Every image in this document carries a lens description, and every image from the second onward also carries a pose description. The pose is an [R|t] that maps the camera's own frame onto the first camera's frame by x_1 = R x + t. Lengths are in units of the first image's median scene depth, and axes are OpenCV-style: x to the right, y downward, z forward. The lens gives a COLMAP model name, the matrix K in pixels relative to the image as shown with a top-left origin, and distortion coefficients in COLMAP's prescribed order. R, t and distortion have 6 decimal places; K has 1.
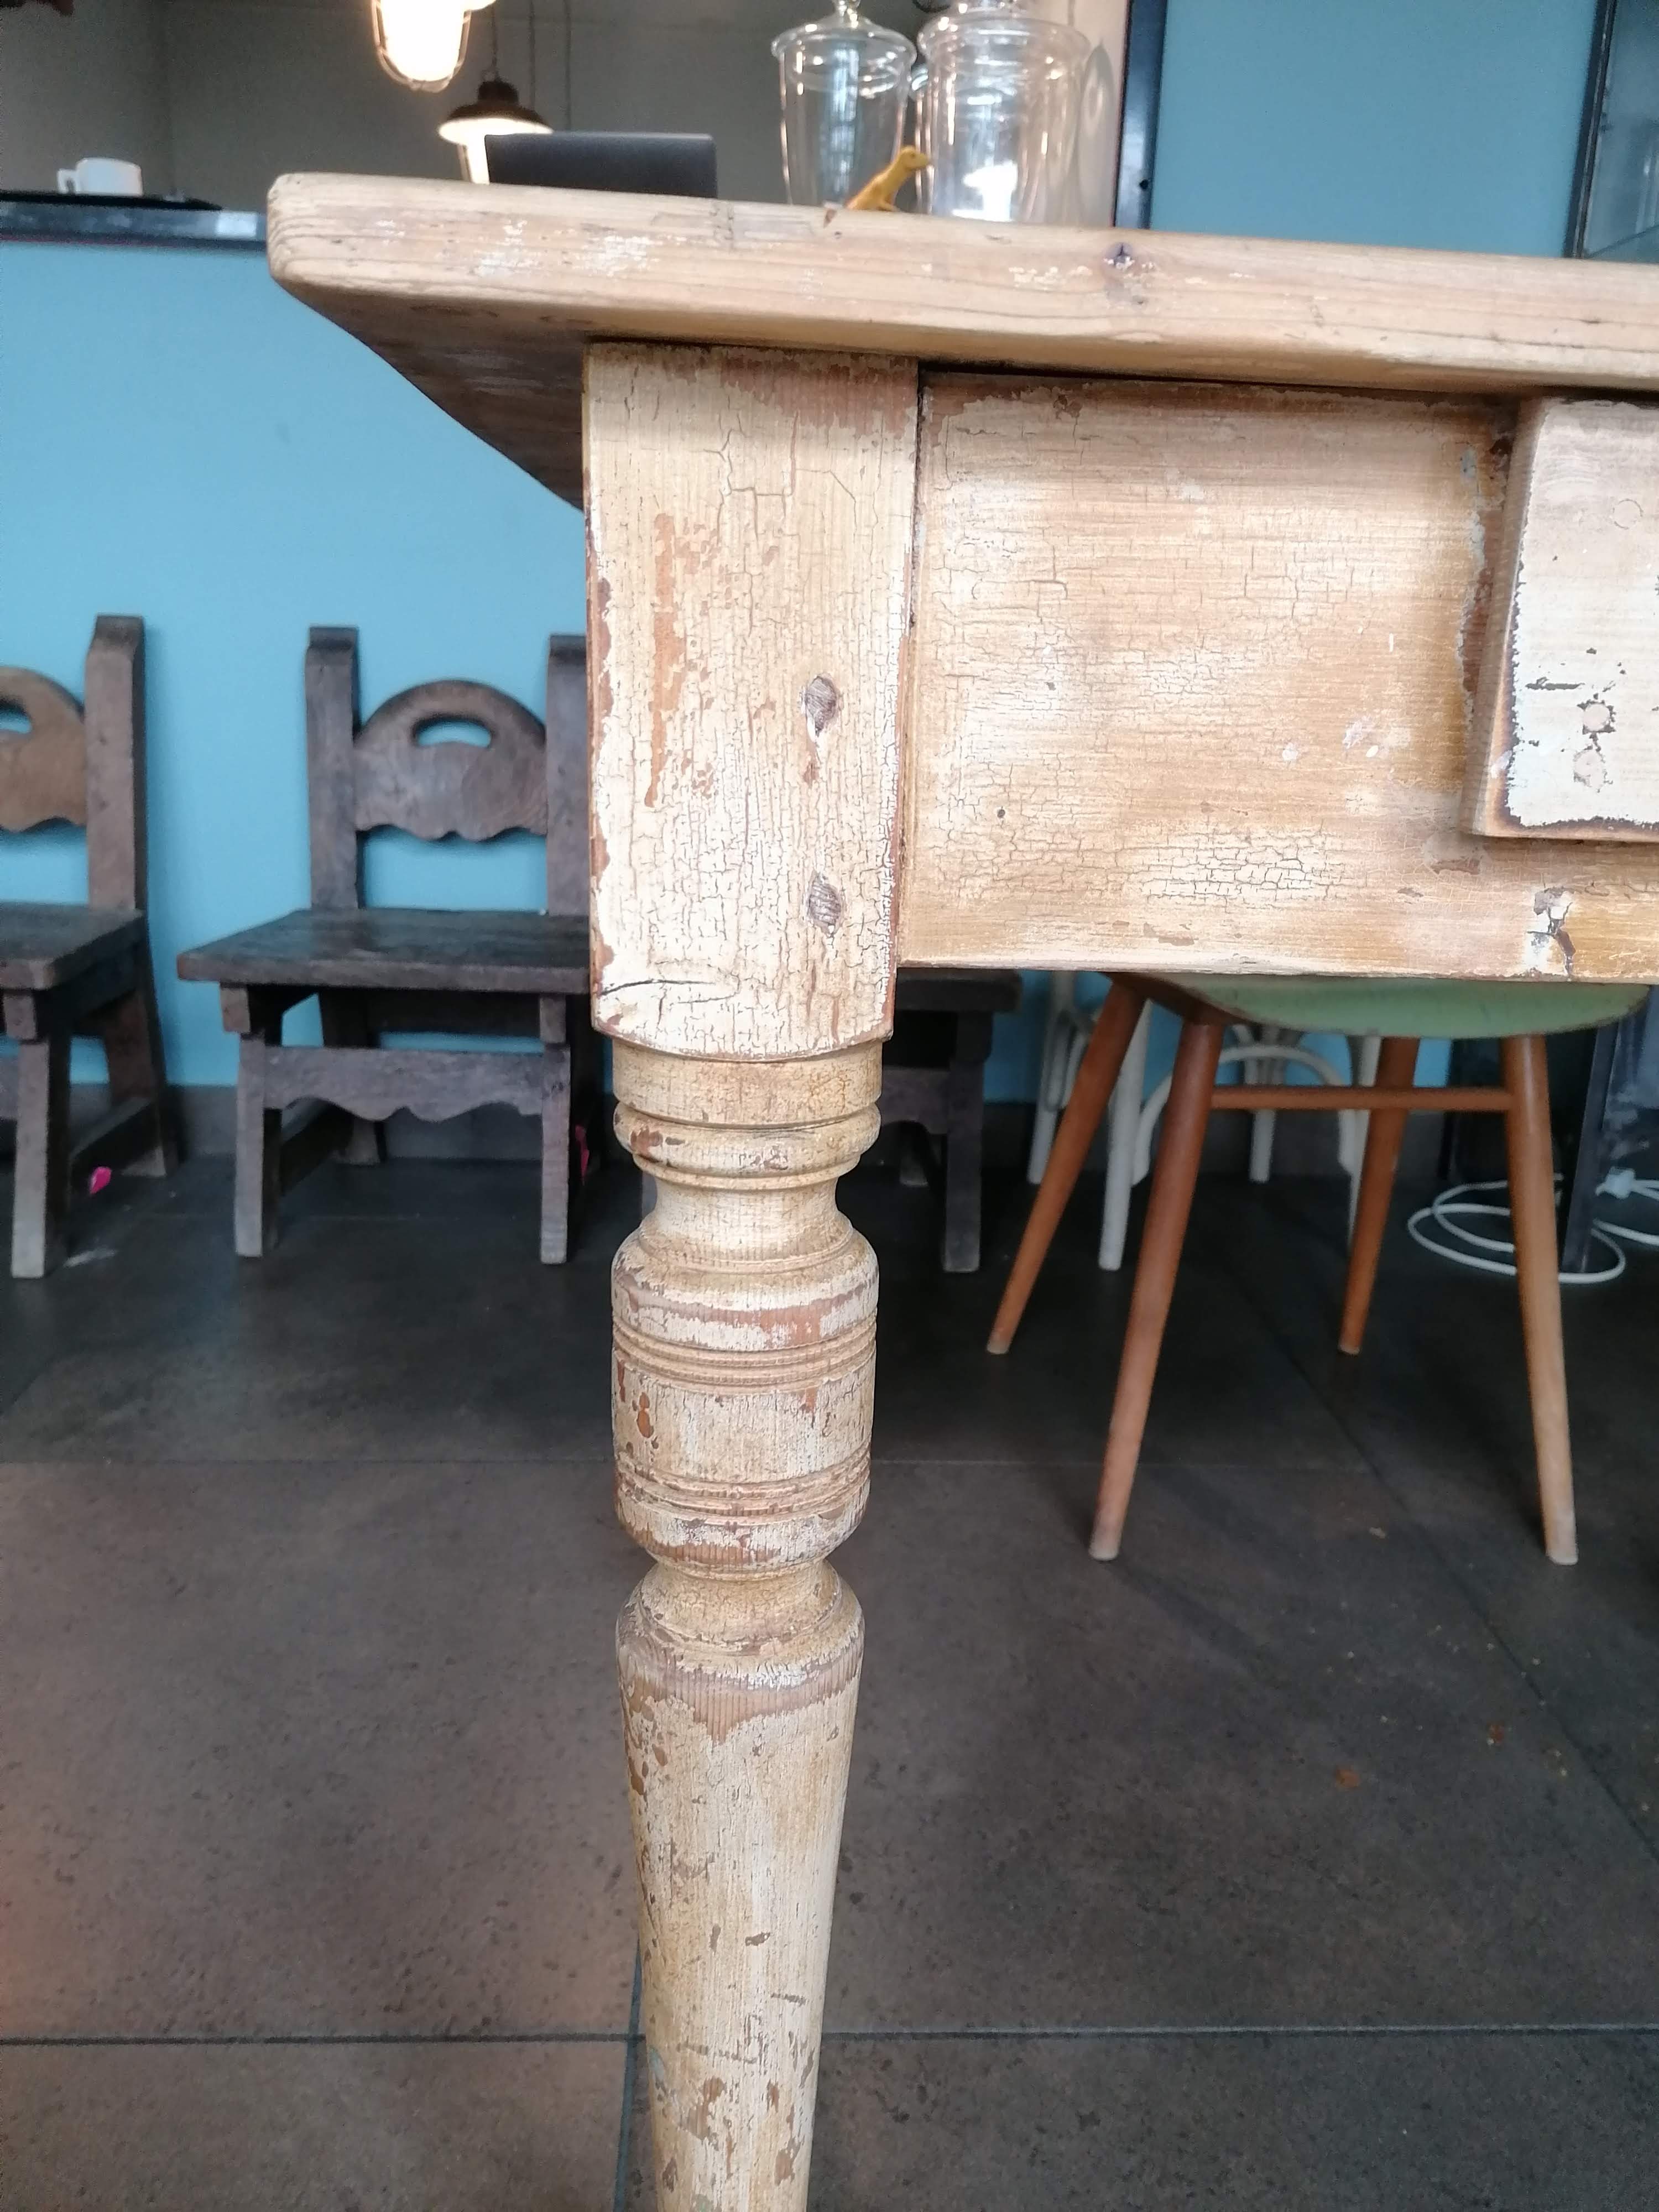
lens RADIAL K [[1671.1, 0, 824.6], [0, 1671.1, 1101.8], [0, 0, 1]] dist [0.088433, -0.111993]
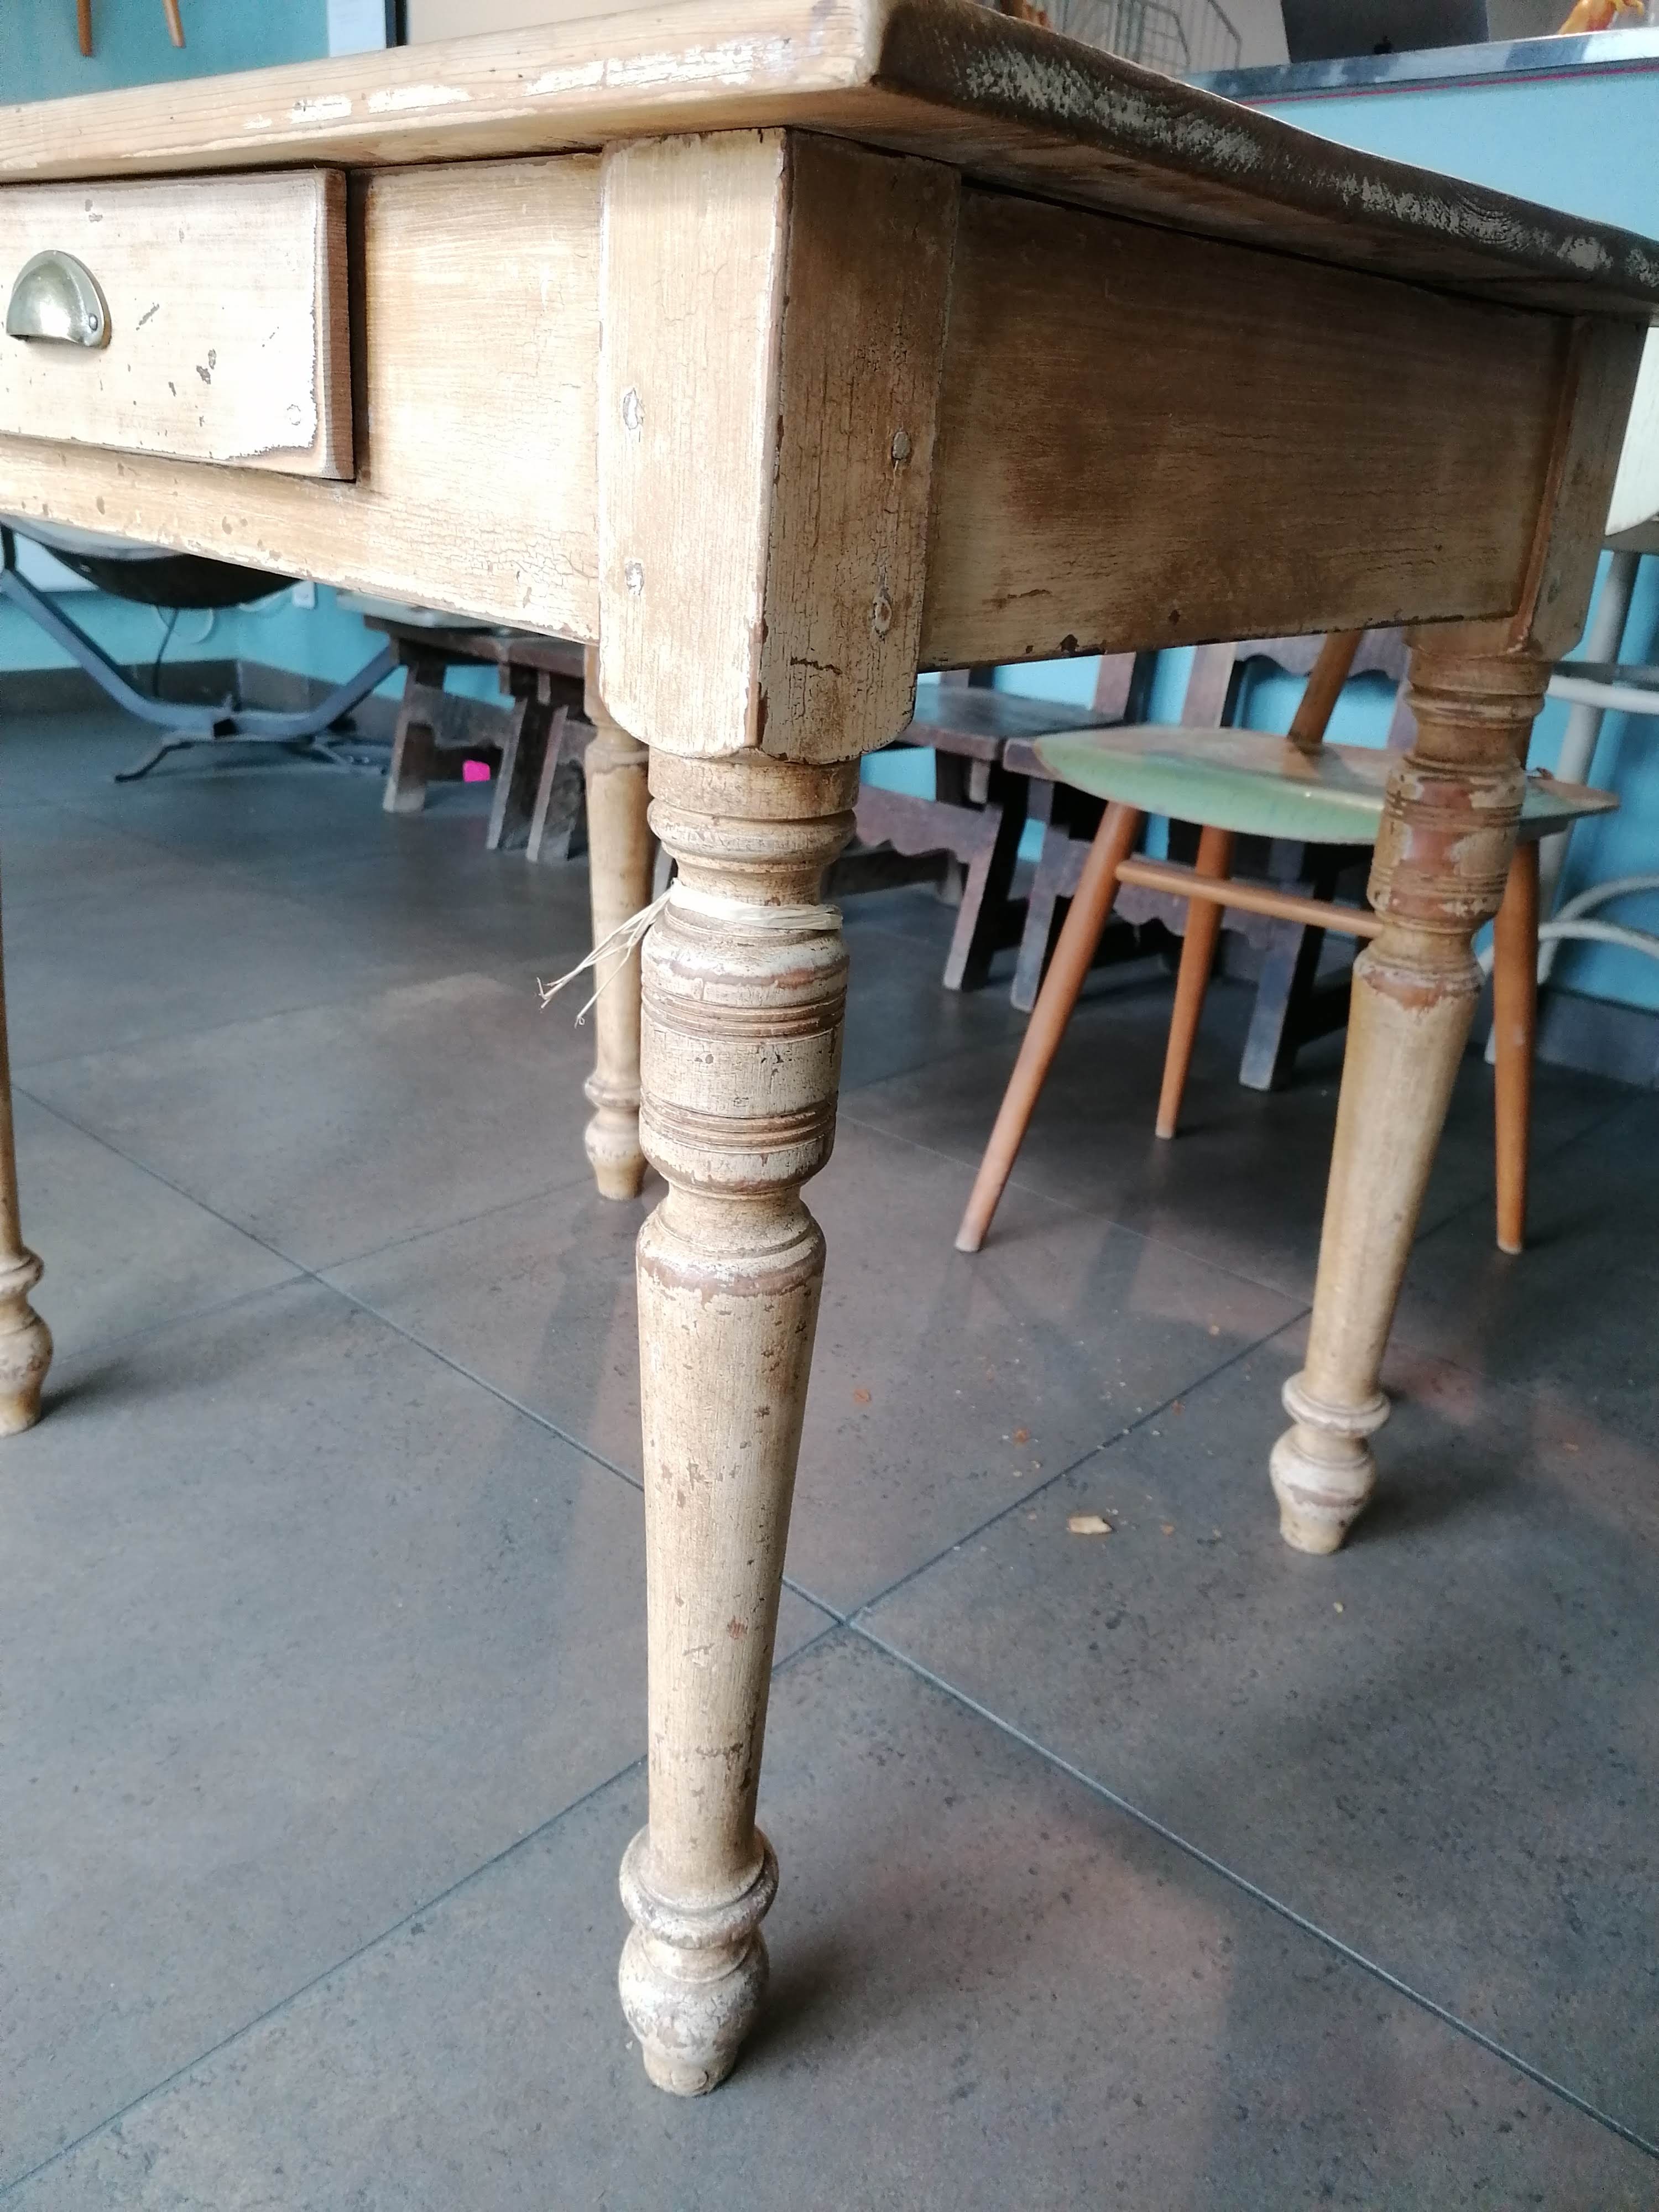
lens RADIAL K [[1671.1, 0, 812.6], [0, 1671.1, 1105.5], [0, 0, 1]] dist [0.088433, -0.111993]
pose [[0.701874, 0.272906, -0.657947, 1.081554], [-0.230539, 0.961010, 0.152680, 0.030422], [0.673961, 0.044521, 0.737424, 0.103522]]
